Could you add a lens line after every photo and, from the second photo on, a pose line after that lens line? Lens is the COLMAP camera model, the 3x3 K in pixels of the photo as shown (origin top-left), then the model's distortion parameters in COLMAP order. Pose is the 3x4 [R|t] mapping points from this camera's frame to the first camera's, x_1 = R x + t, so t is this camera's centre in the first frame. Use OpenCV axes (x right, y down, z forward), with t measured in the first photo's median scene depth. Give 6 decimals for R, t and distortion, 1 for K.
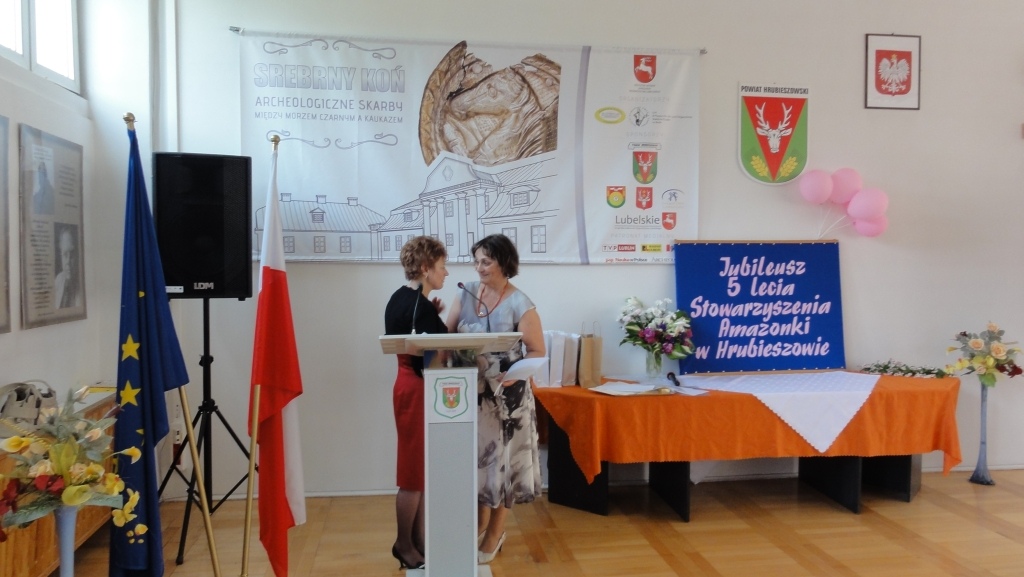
lens RADIAL K [[738.9, 0, 512.0], [0, 738.9, 288.5], [0, 0, 1]] dist [0.005496, 0.002092]
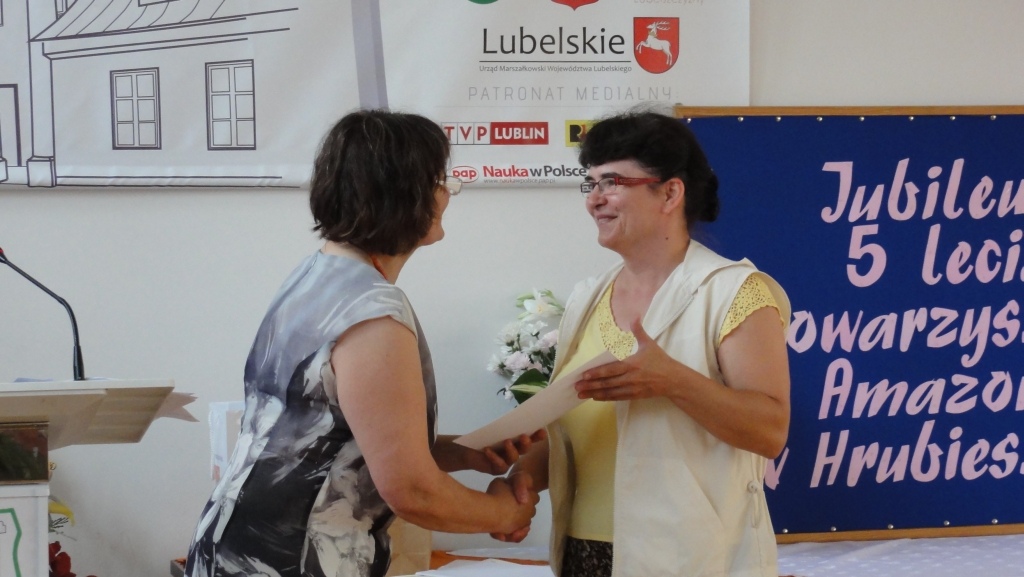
lens RADIAL K [[3380.3, 0, 510.7], [0, 3380.3, 330.5], [0, 0, 1]] dist [-0.045536, 1.406677]
pose [[0.994346, -0.011348, 0.105585, 0.002193], [0.010368, 0.999898, 0.009828, 0.013499], [-0.105686, -0.008678, 0.994362, -0.398882]]
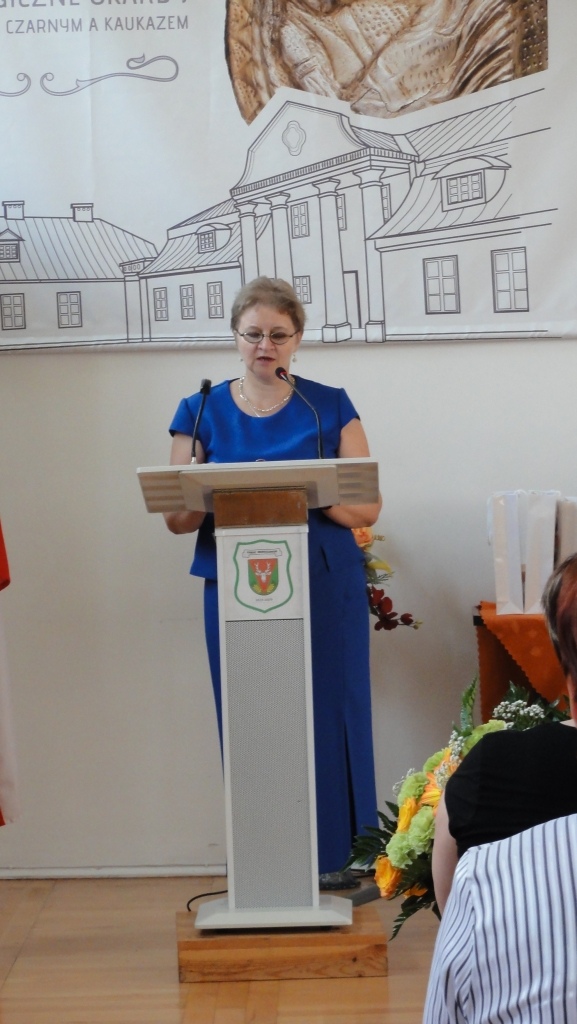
lens RADIAL K [[4213.0, 0, 288.5], [0, 4213.0, 512.0], [0, 0, 1]] dist [0.011911, -0.570511]
pose [[0.986529, -0.027683, -0.161227, 0.292943], [0.028293, 0.999599, 0.001488, 0.058588], [0.161121, -0.006030, 0.986916, -1.399773]]
